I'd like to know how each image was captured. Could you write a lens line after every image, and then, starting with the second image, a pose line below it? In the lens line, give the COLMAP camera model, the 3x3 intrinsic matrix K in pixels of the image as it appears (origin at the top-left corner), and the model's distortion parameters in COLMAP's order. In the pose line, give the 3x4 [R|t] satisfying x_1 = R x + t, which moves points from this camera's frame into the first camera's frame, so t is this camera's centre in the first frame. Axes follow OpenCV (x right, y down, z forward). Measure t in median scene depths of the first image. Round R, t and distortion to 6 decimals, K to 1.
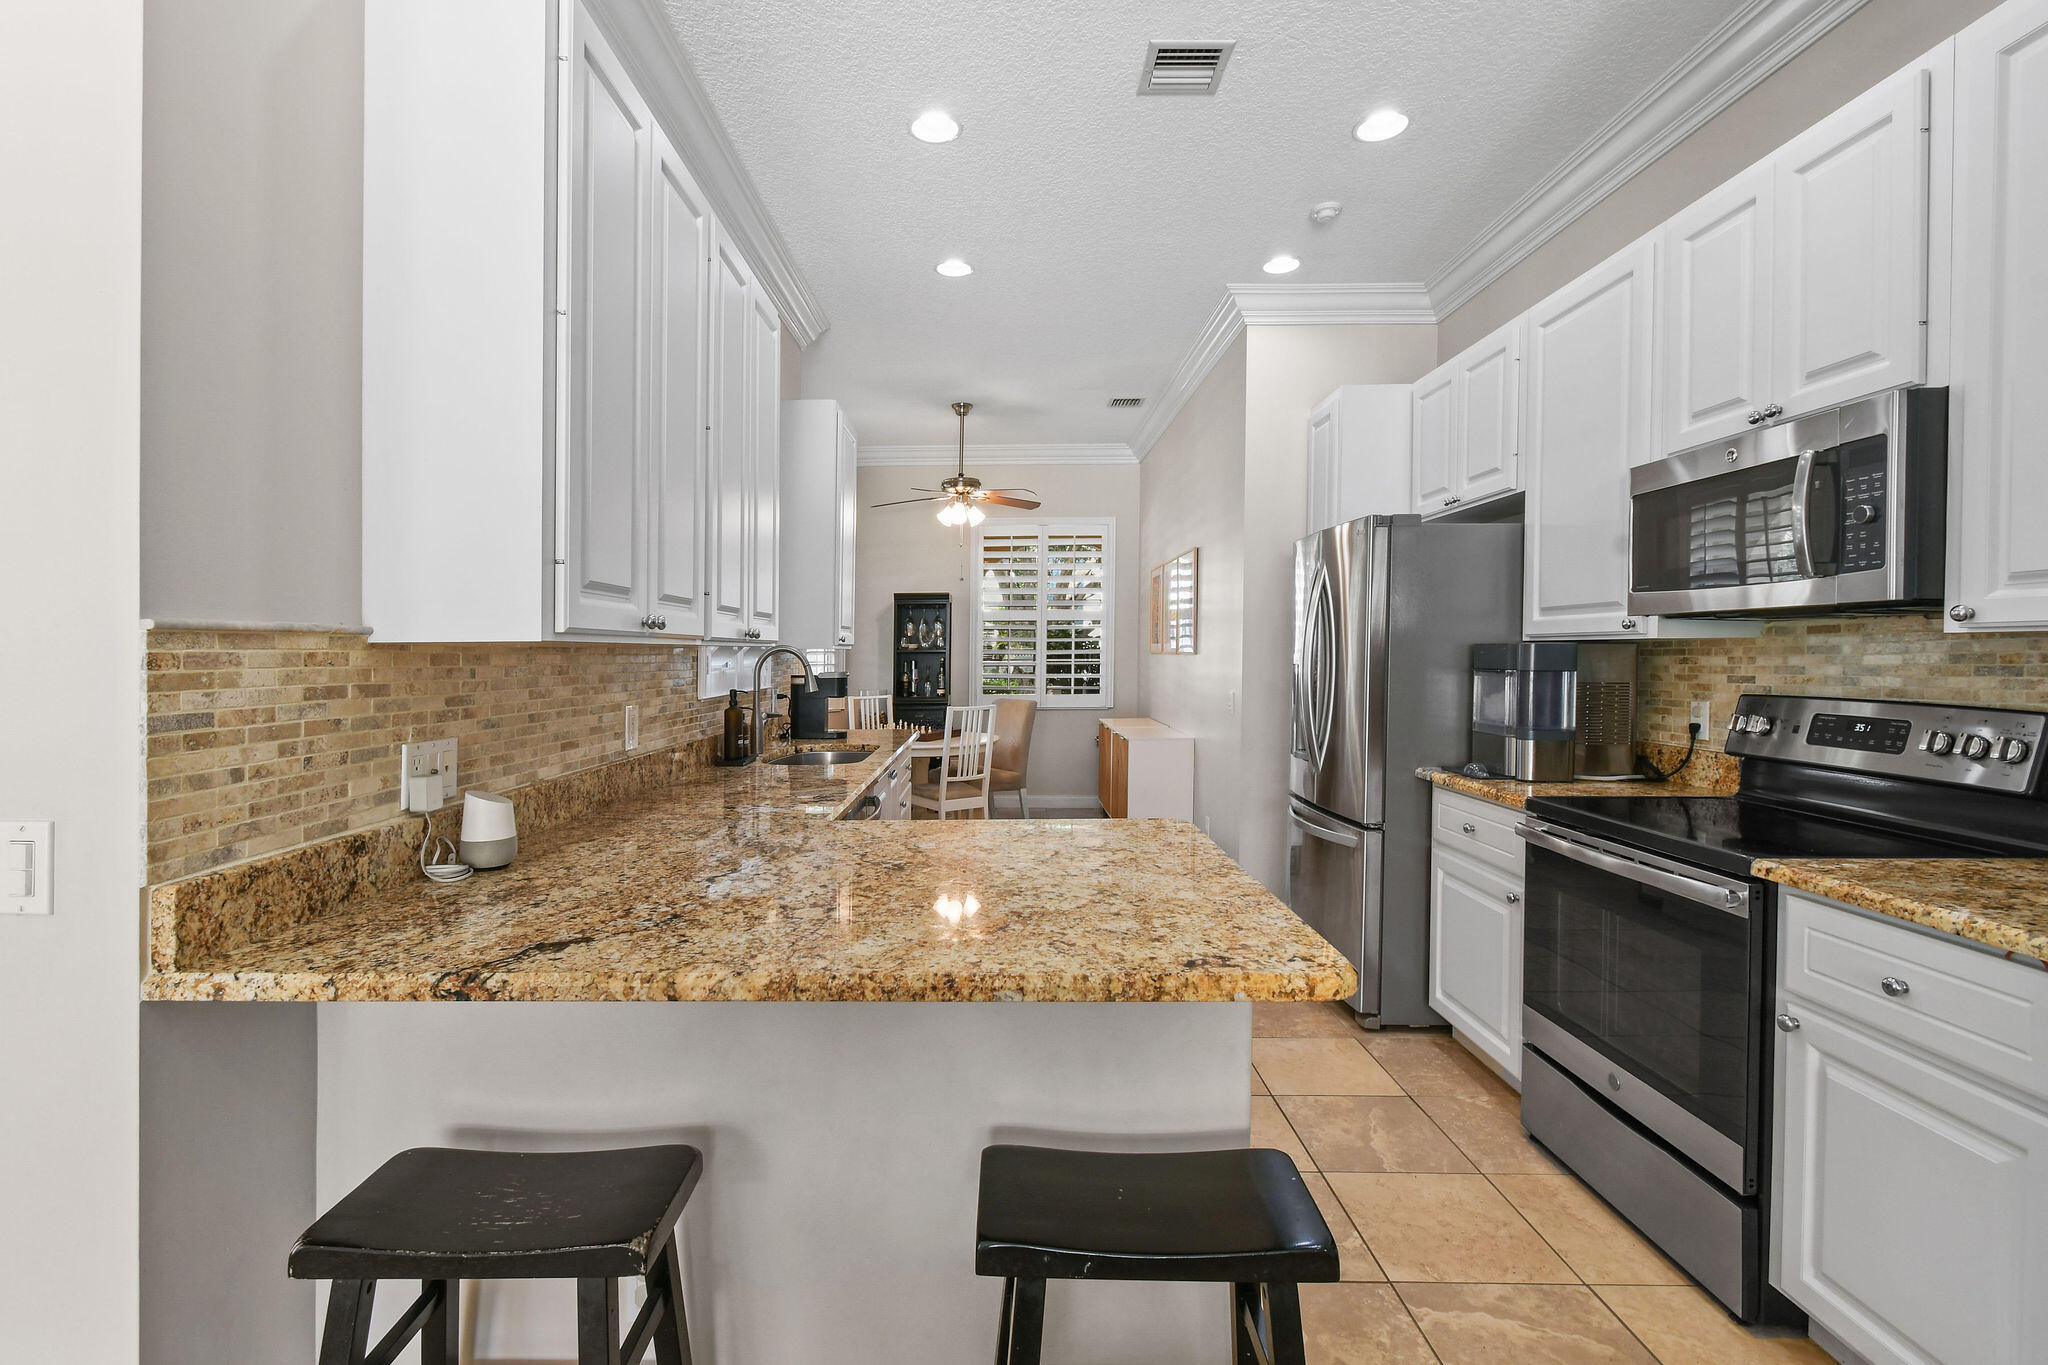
lens RADIAL K [[925.7, 0, 1034.2], [0, 925.7, 699.3], [0, 0, 1]] dist [0.006438, -0.001929]
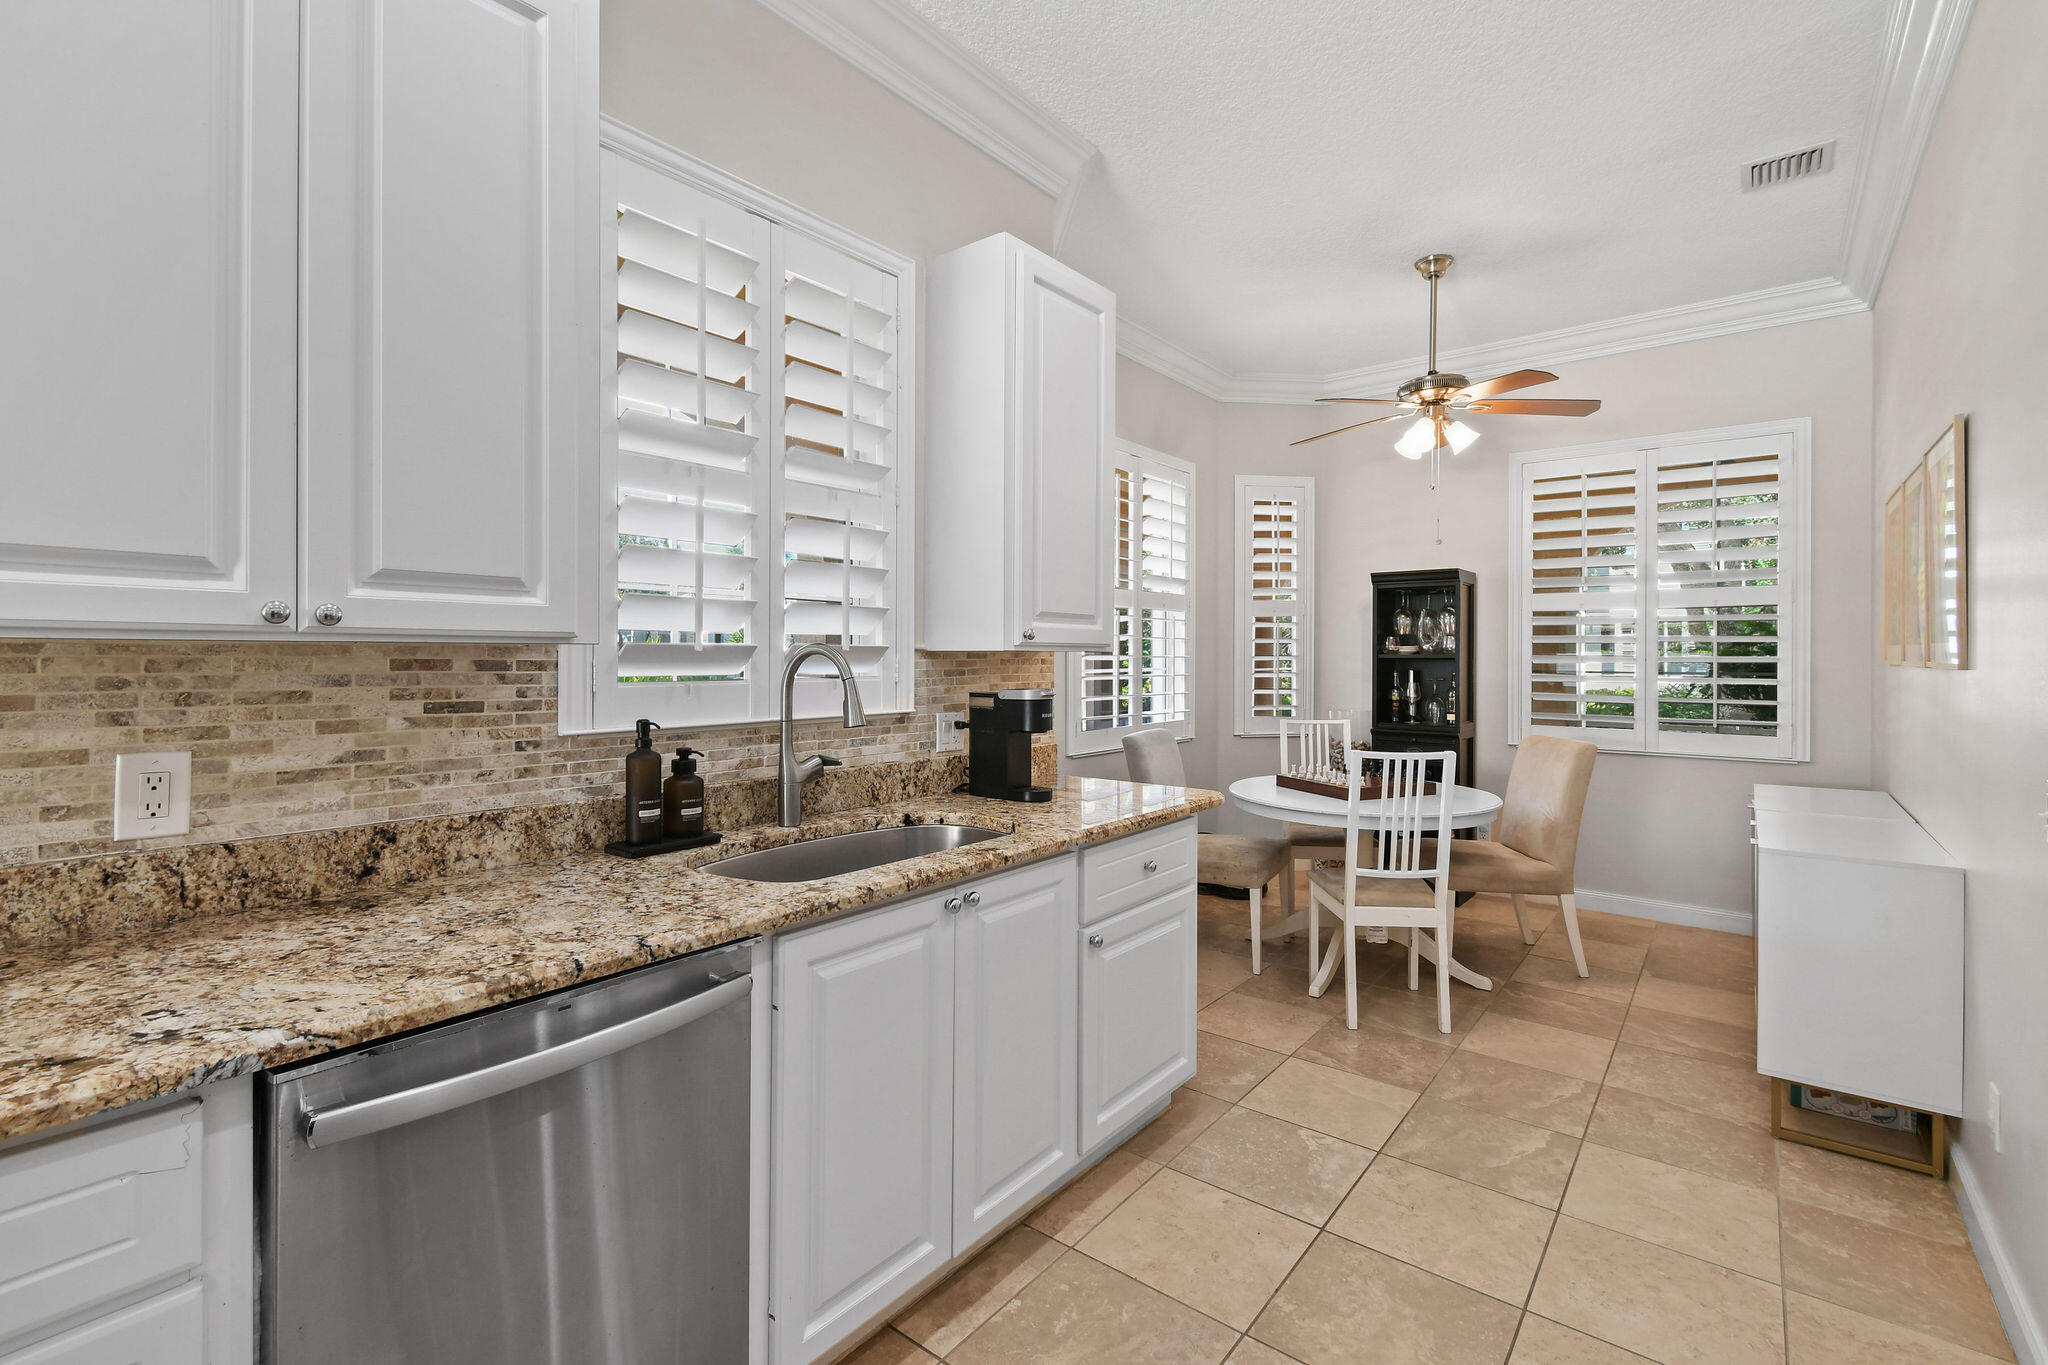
lens RADIAL K [[925.7, 0, 1032.5], [0, 925.7, 656.3], [0, 0, 1]] dist [0.006438, -0.001929]
pose [[0.770392, 0.008872, -0.637509, 0.240746], [-0.041060, 0.998518, -0.035722, -0.044158], [0.636247, 0.053696, 0.769615, 0.803473]]
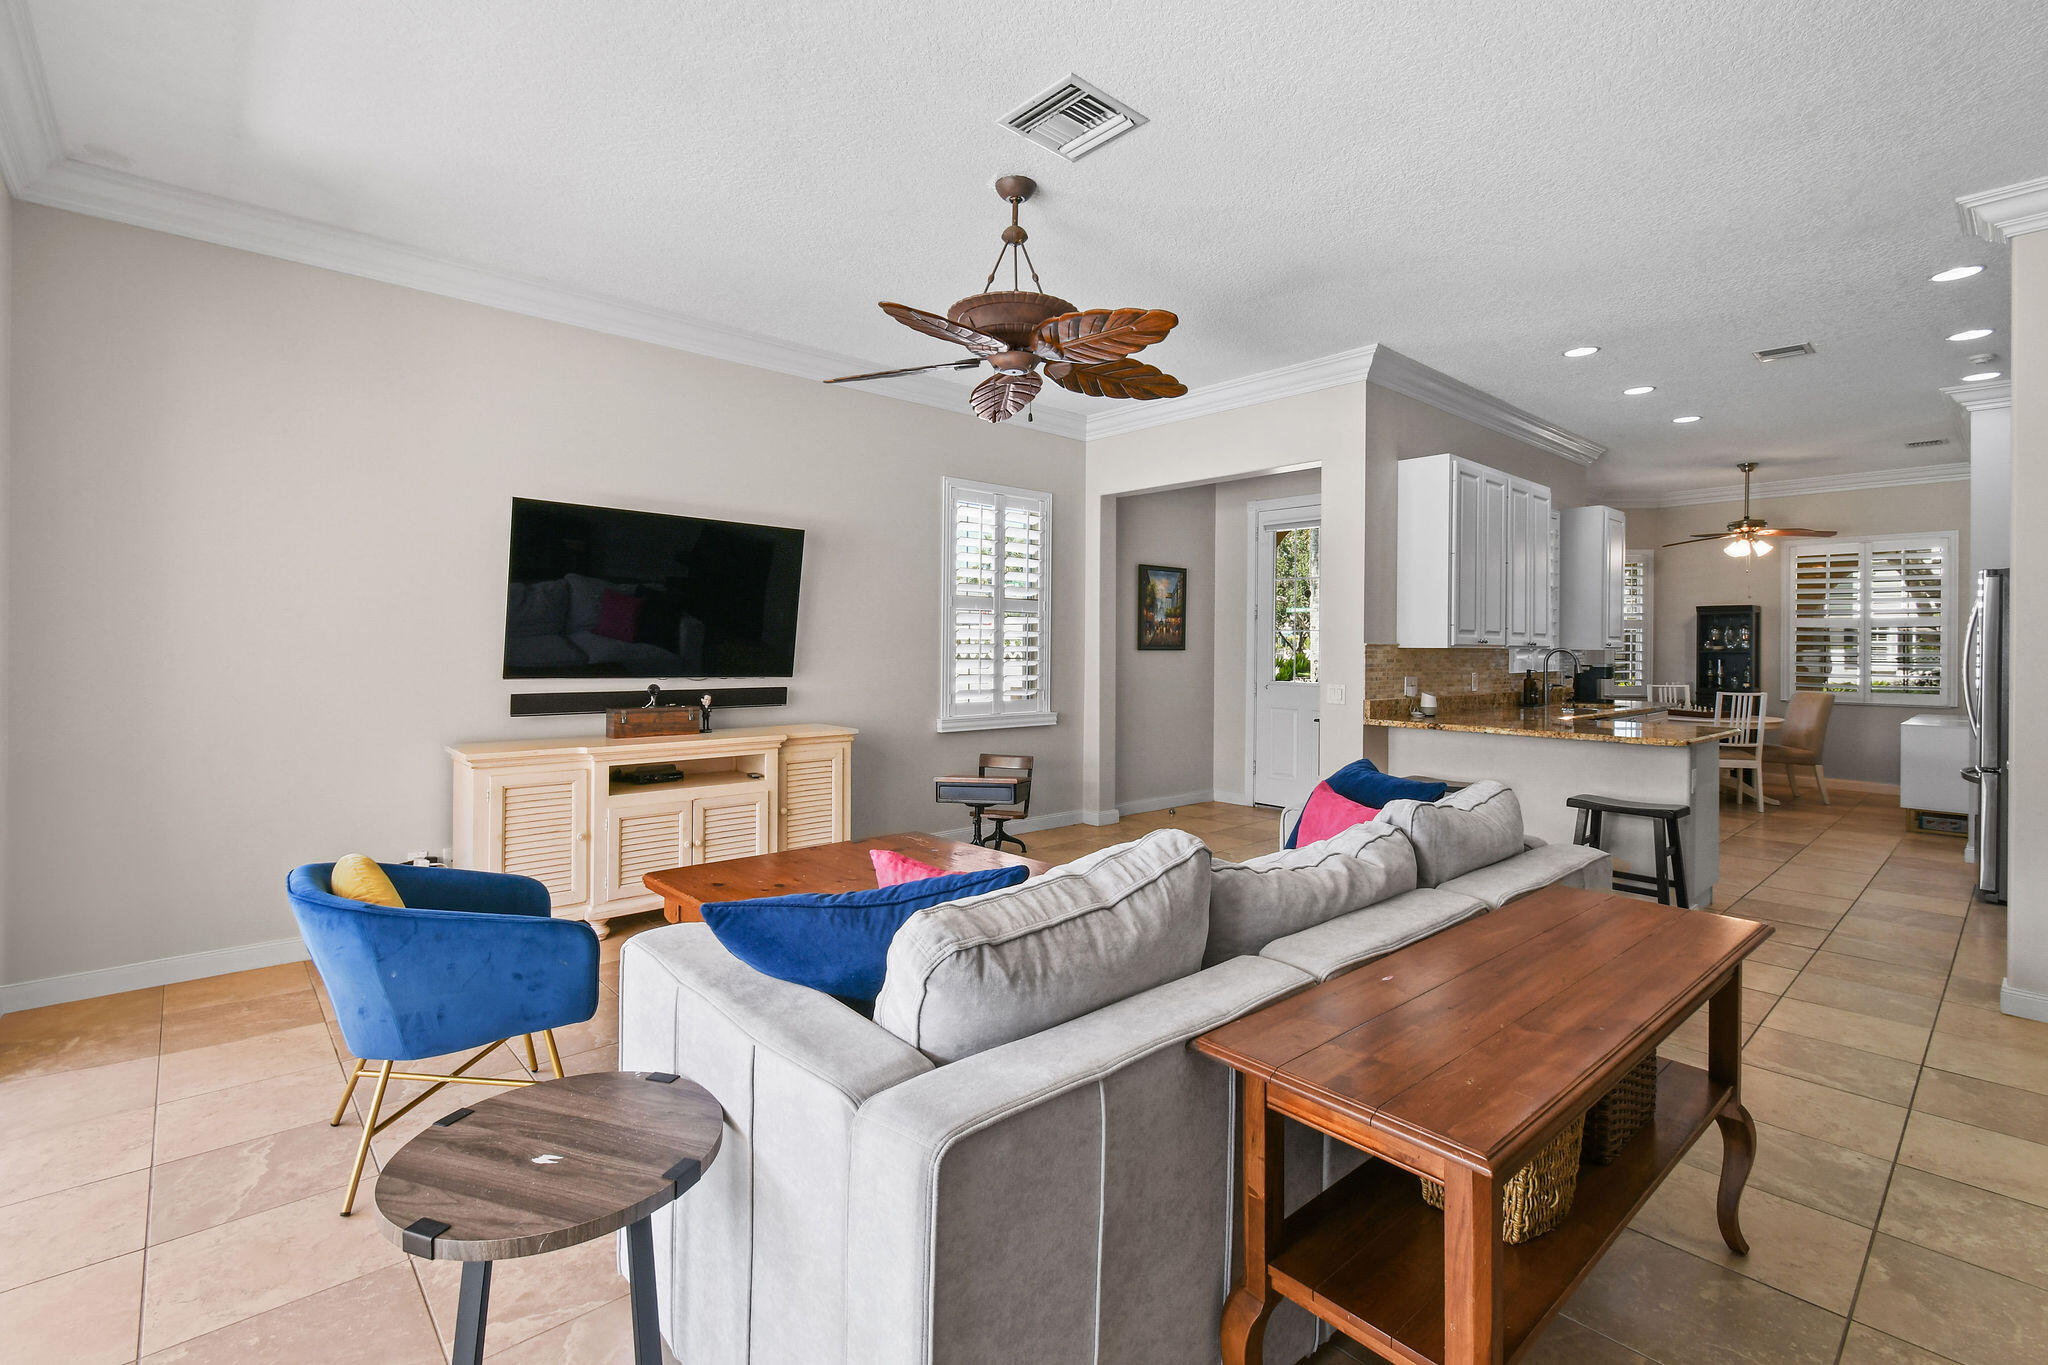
lens RADIAL K [[925.7, 0, 1045.8], [0, 925.7, 640.8], [0, 0, 1]] dist [0.006438, -0.001929]
pose [[0.653237, 0.006193, -0.757128, 0.574859], [-0.050664, 0.998083, -0.035549, 0.057214], [0.755456, 0.061581, 0.652299, -1.237475]]
